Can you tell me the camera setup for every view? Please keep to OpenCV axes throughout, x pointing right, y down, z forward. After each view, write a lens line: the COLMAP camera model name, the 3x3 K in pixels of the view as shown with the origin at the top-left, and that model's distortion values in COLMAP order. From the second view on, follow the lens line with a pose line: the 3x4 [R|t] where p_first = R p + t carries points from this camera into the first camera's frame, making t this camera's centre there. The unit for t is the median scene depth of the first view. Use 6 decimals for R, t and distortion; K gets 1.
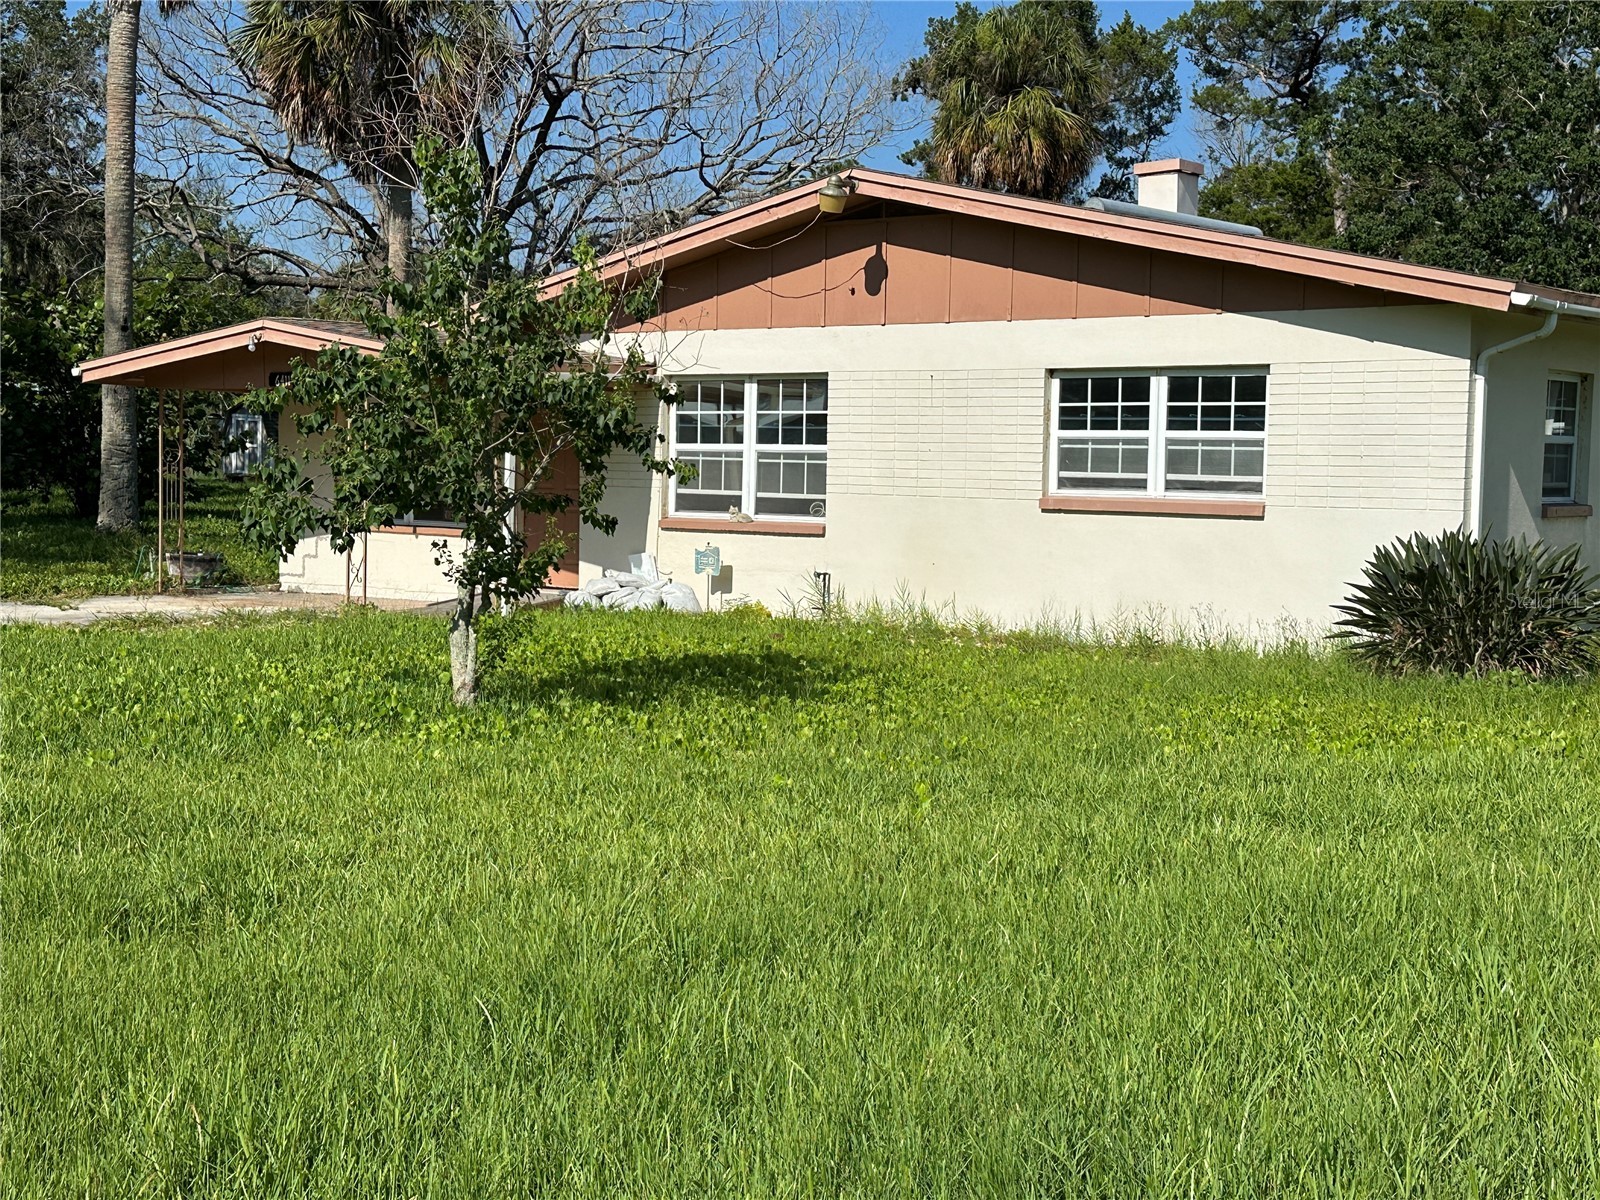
lens RADIAL K [[2194.2, 0, 769.8], [0, 2194.2, 592.7], [0, 0, 1]] dist [0.243643, -0.556788]
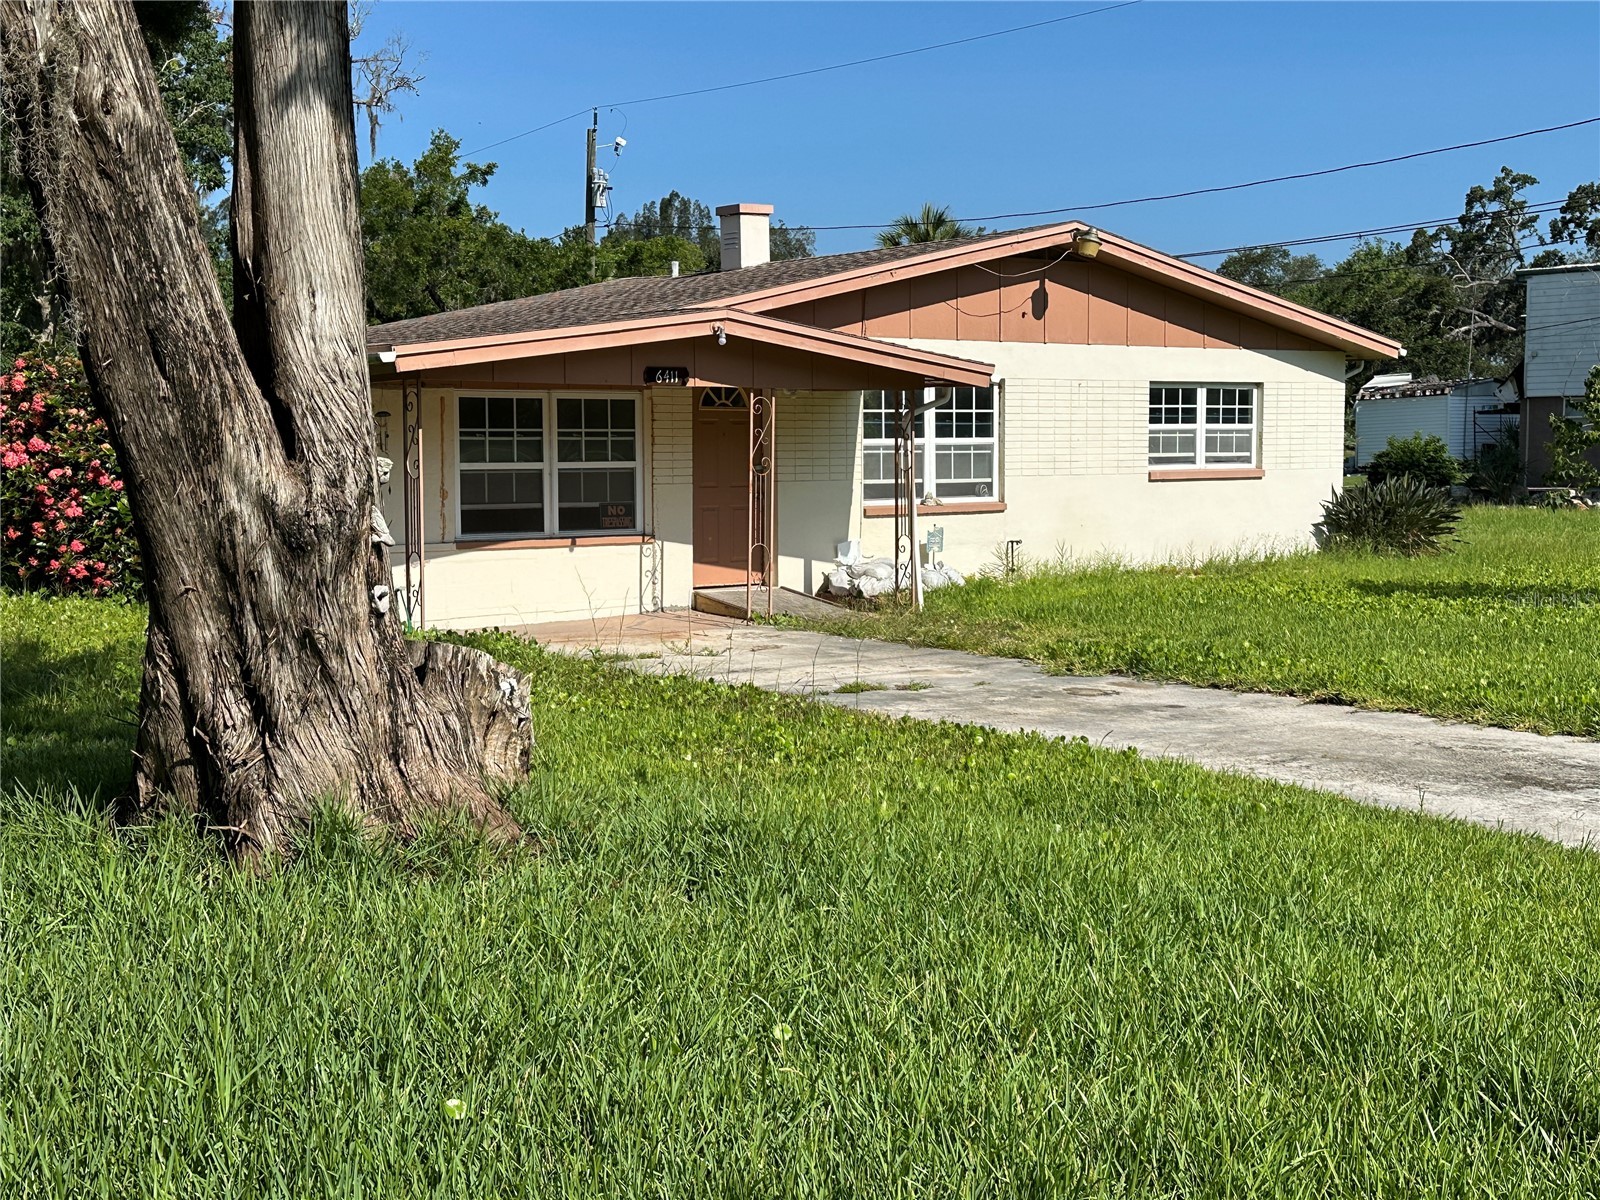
lens RADIAL K [[1995.3, 0, 820.4], [0, 1995.3, 594.8], [0, 0, 1]] dist [0.194724, -0.428668]
pose [[0.218714, -0.090499, 0.971583, -1.138980], [0.073372, 0.994396, 0.076107, -0.075274], [-0.973027, 0.054641, 0.224128, 0.885183]]
